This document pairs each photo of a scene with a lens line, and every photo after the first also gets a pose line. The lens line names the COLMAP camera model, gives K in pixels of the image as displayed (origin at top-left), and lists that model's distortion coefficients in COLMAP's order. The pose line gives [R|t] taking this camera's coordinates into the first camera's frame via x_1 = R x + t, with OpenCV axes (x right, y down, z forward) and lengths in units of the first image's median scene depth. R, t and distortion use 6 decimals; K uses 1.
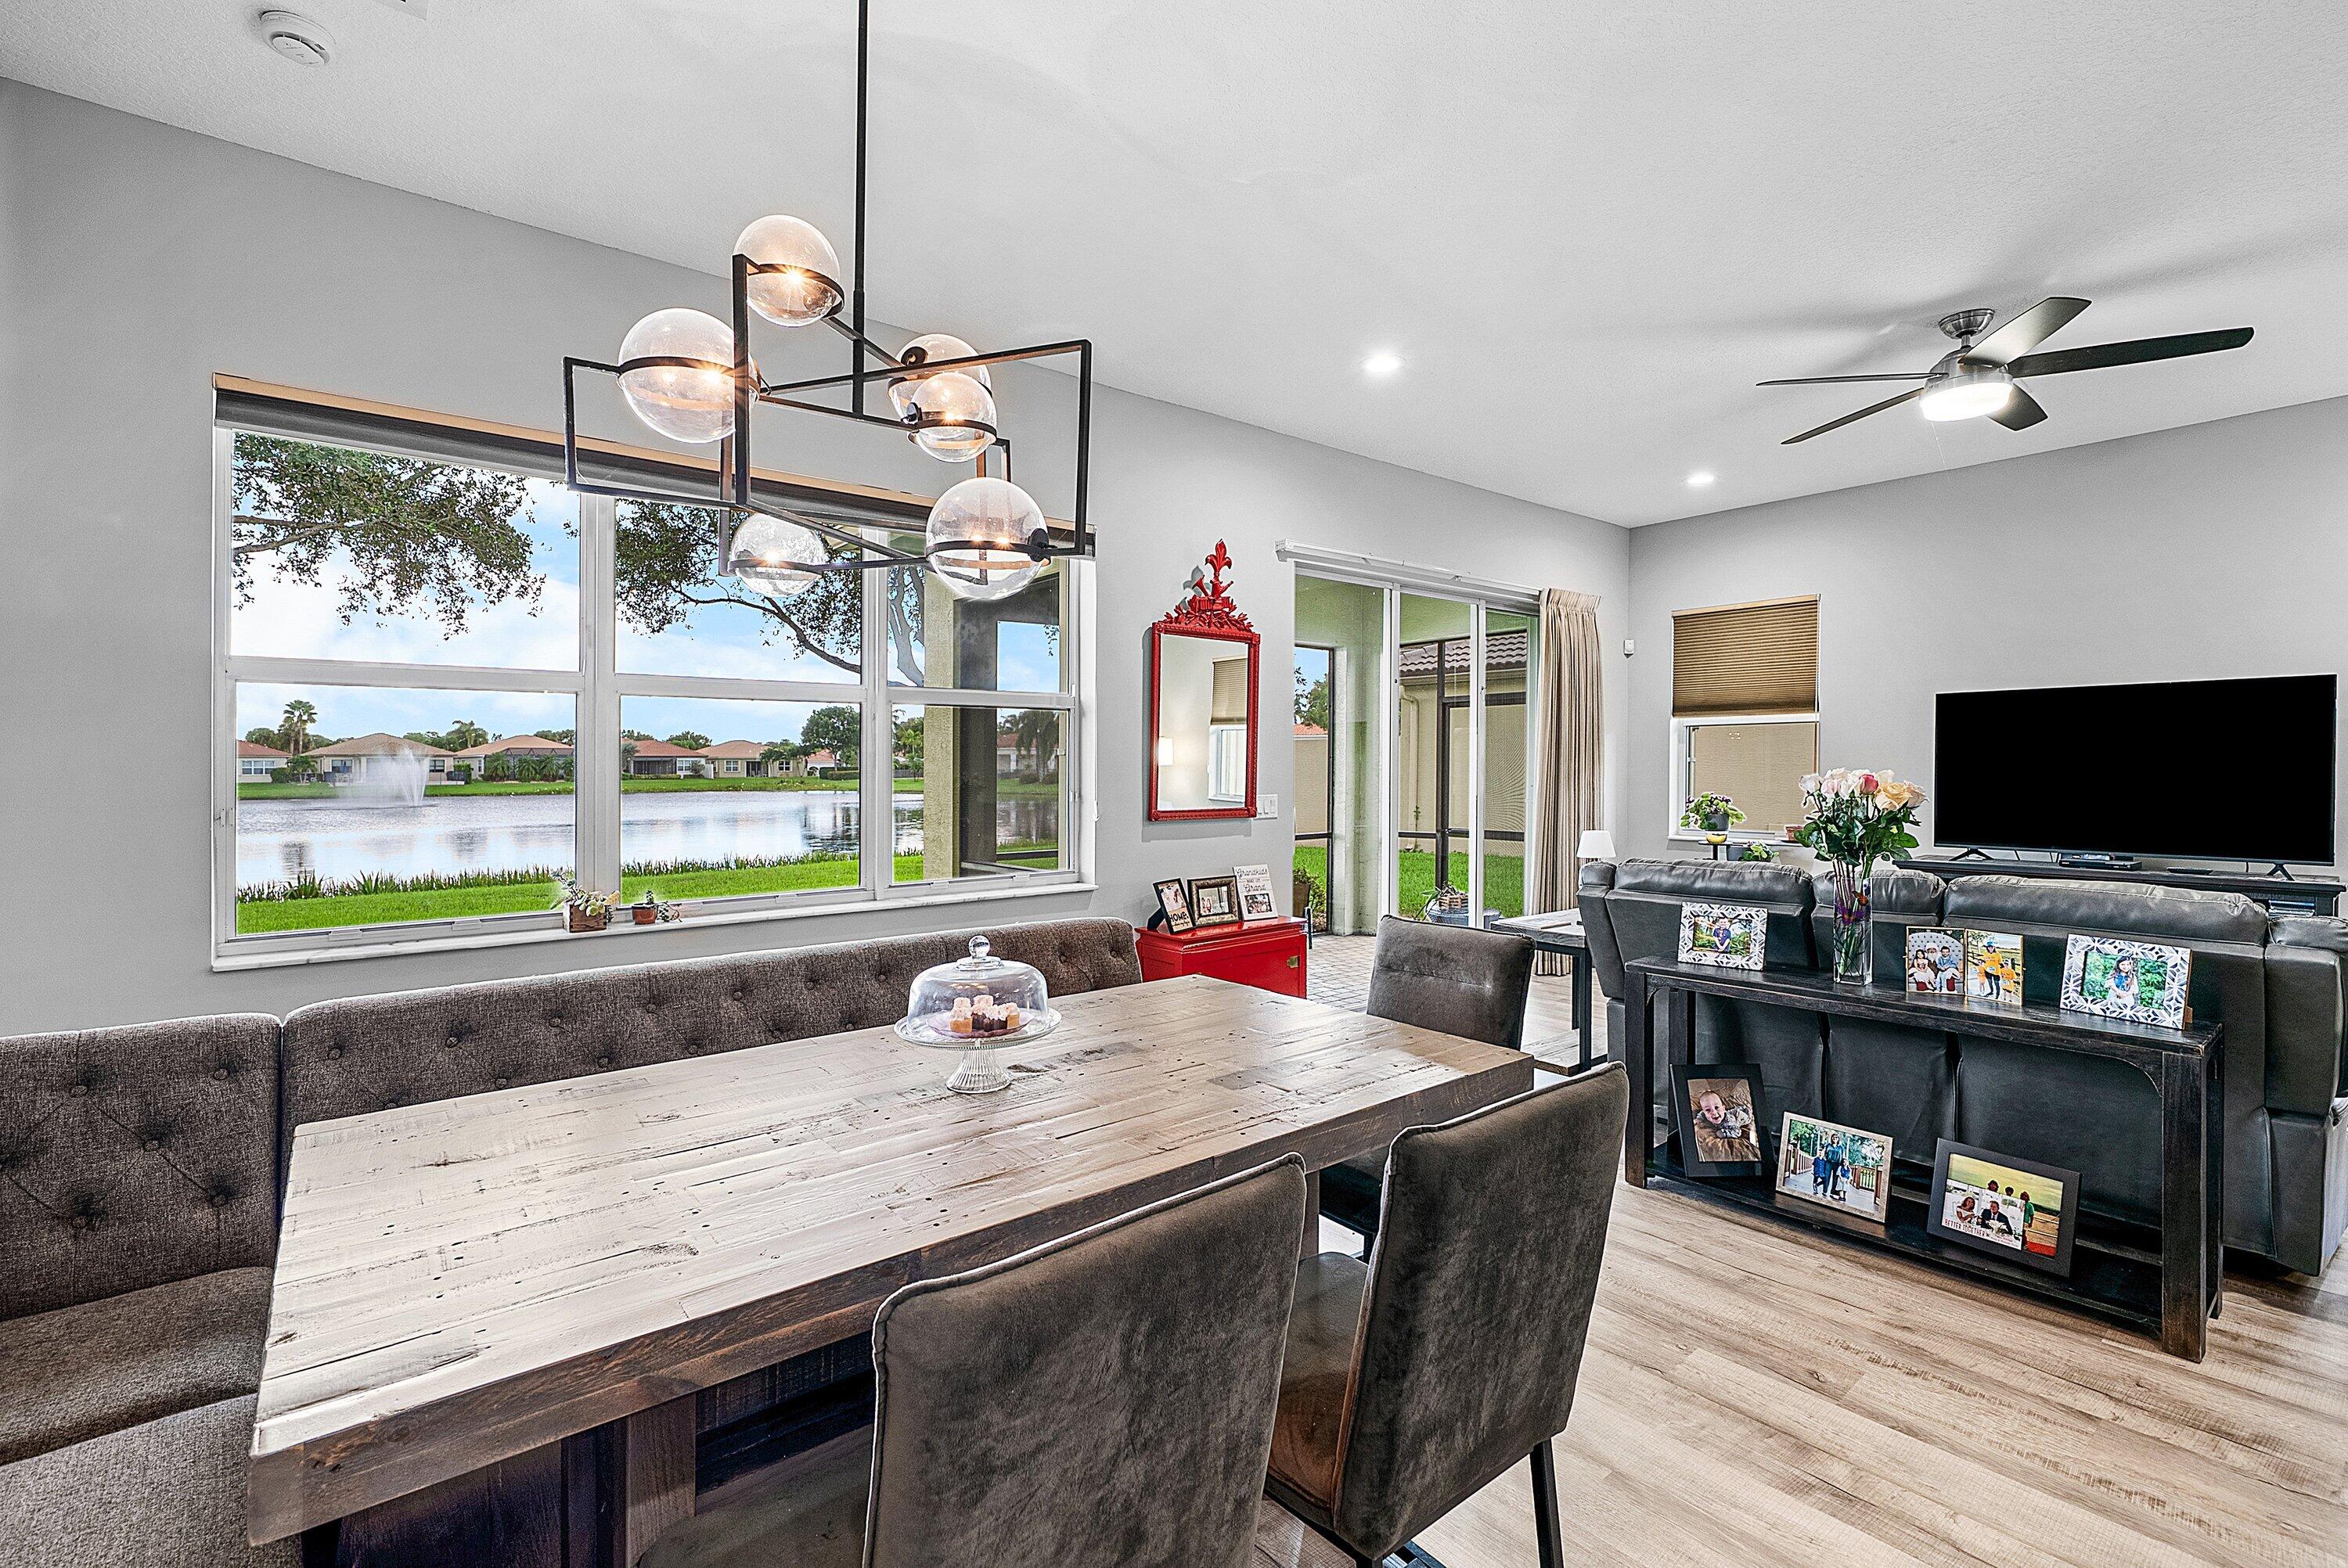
lens RADIAL K [[1042.8, 0, 1179.7], [0, 1042.8, 776.0], [0, 0, 1]] dist [-0.005078, -0.000040]
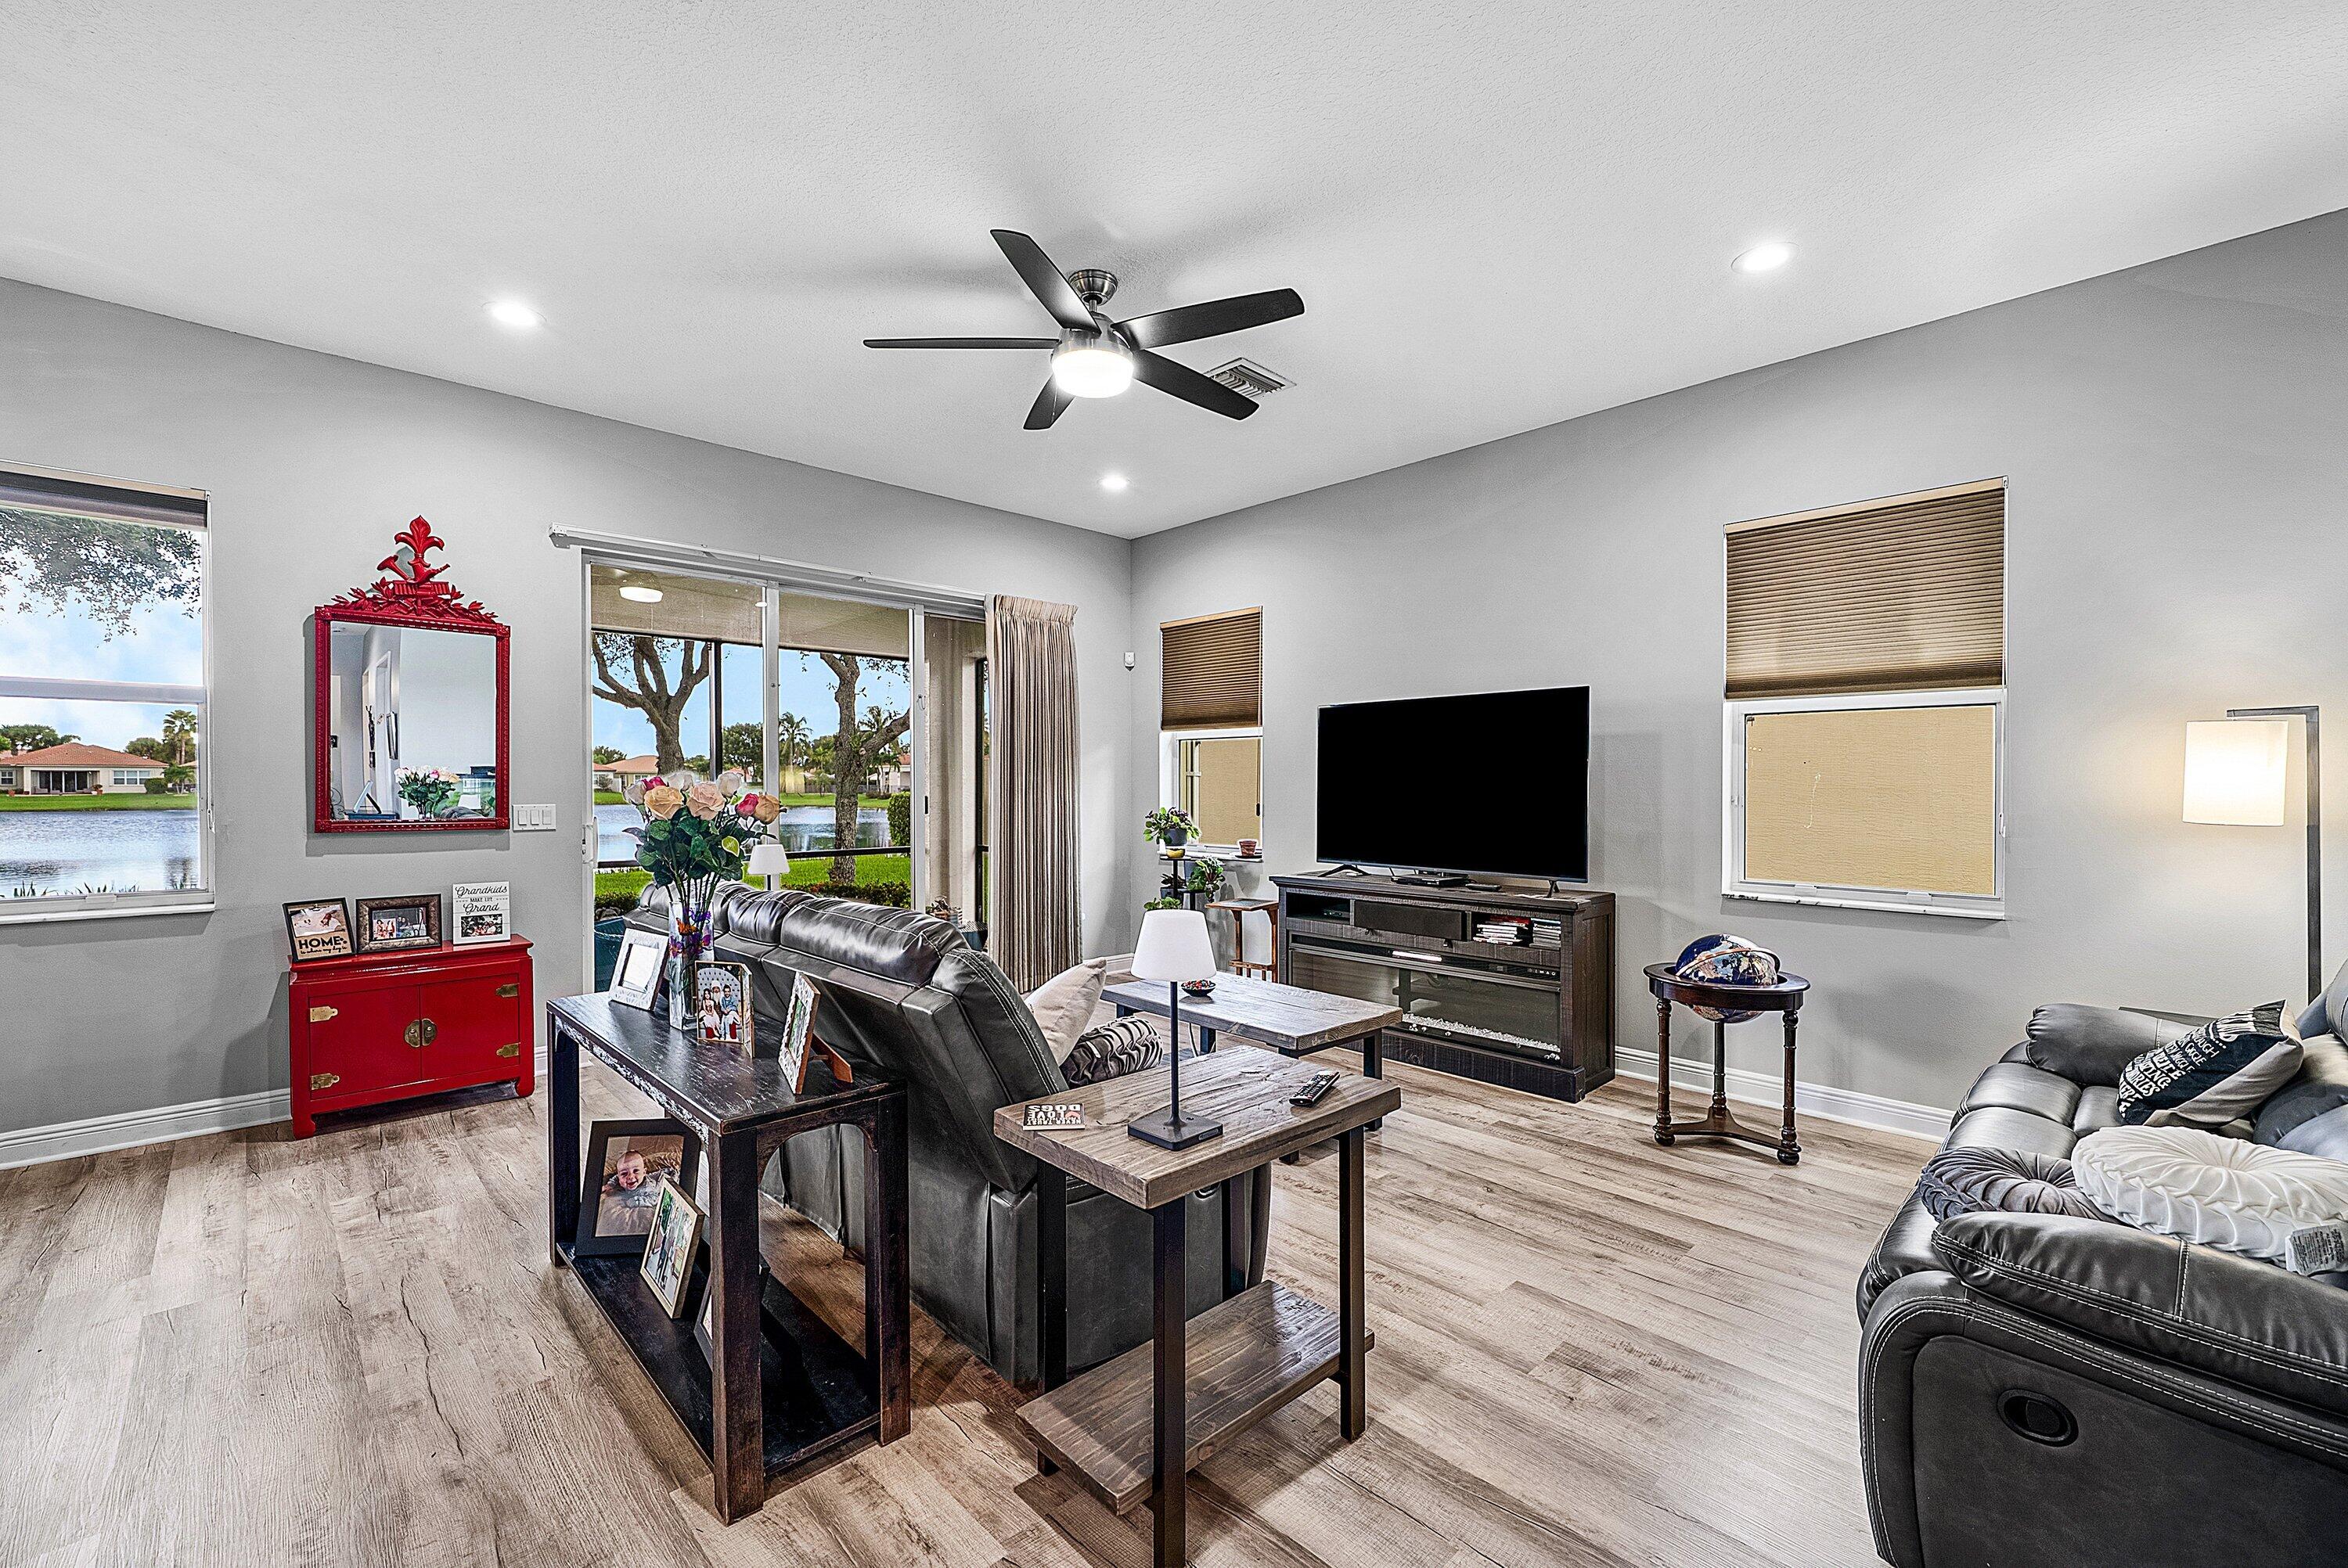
lens RADIAL K [[971.0, 0, 1183.4], [0, 971.0, 797.5], [0, 0, 1]] dist [-0.001581, -0.000738]
pose [[0.995815, 0.006755, 0.091143, 0.439681], [-0.007092, 0.999969, 0.003380, 0.003933], [-0.091118, -0.004013, 0.995832, 0.084493]]
